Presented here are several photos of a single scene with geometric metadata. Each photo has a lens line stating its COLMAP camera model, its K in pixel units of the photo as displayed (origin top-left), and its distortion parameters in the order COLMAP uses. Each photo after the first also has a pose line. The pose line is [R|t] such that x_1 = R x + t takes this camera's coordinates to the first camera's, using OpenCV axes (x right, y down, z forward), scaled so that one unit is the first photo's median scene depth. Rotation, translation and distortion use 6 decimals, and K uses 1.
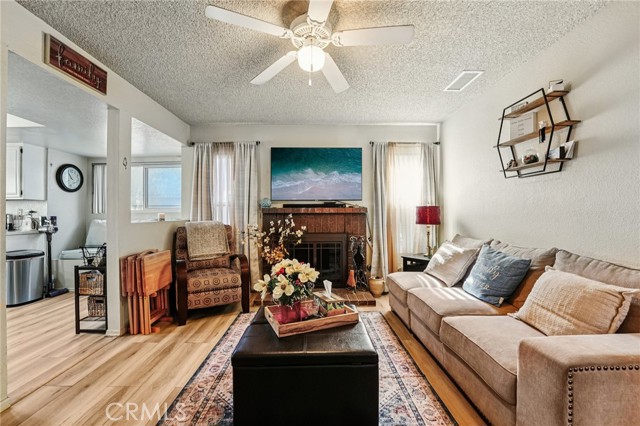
lens RADIAL K [[260.6, 0, 322.6], [0, 260.6, 212.1], [0, 0, 1]] dist [-0.019606, -0.000376]
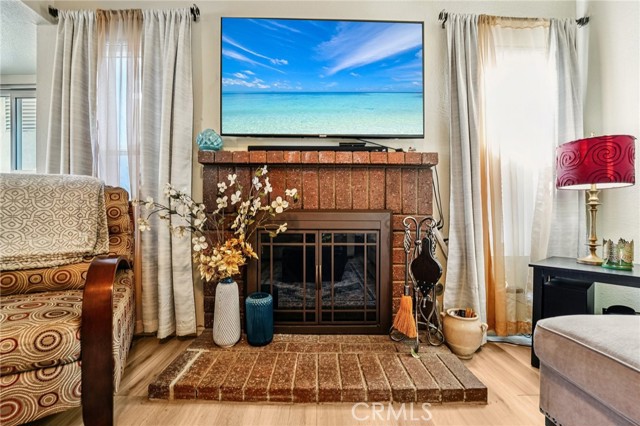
lens RADIAL K [[260.6, 0, 318.3], [0, 260.6, 215.7], [0, 0, 1]] dist [-0.019606, -0.000376]
pose [[0.999426, 0.004685, -0.033555, -0.015577], [-0.004553, 0.999982, 0.003992, 0.089642], [0.033573, -0.003837, 0.999429, 0.563936]]
